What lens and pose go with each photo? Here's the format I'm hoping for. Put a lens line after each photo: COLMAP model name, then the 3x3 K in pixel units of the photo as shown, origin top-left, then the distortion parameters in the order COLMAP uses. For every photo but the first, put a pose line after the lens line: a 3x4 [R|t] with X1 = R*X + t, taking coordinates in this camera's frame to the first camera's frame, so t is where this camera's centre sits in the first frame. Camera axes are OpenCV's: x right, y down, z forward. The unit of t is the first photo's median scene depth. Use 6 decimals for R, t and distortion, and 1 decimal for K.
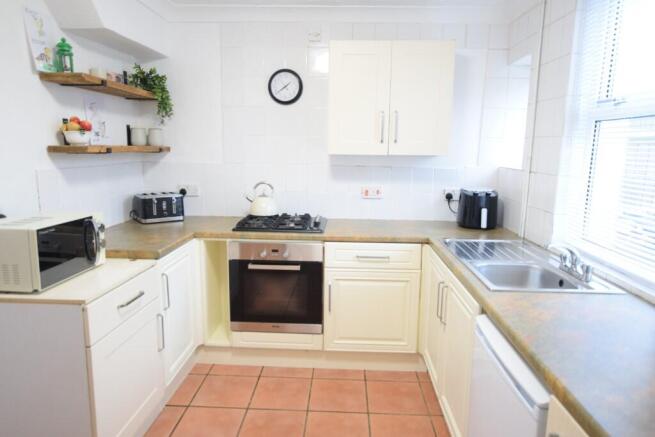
lens RADIAL K [[436.5, 0, 328.4], [0, 436.5, 219.2], [0, 0, 1]] dist [0.026702, 0.003576]
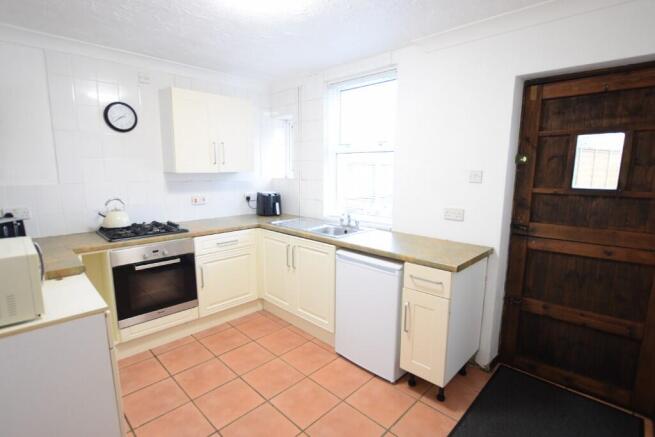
lens RADIAL K [[322.0, 0, 327.7], [0, 322.0, 218.4], [0, 0, 1]] dist [0.001314, -0.000248]
pose [[0.677140, -0.126713, 0.724862, -0.414597], [0.129154, 0.990236, 0.052451, -0.004929], [-0.724431, 0.058102, 0.686894, 0.013557]]
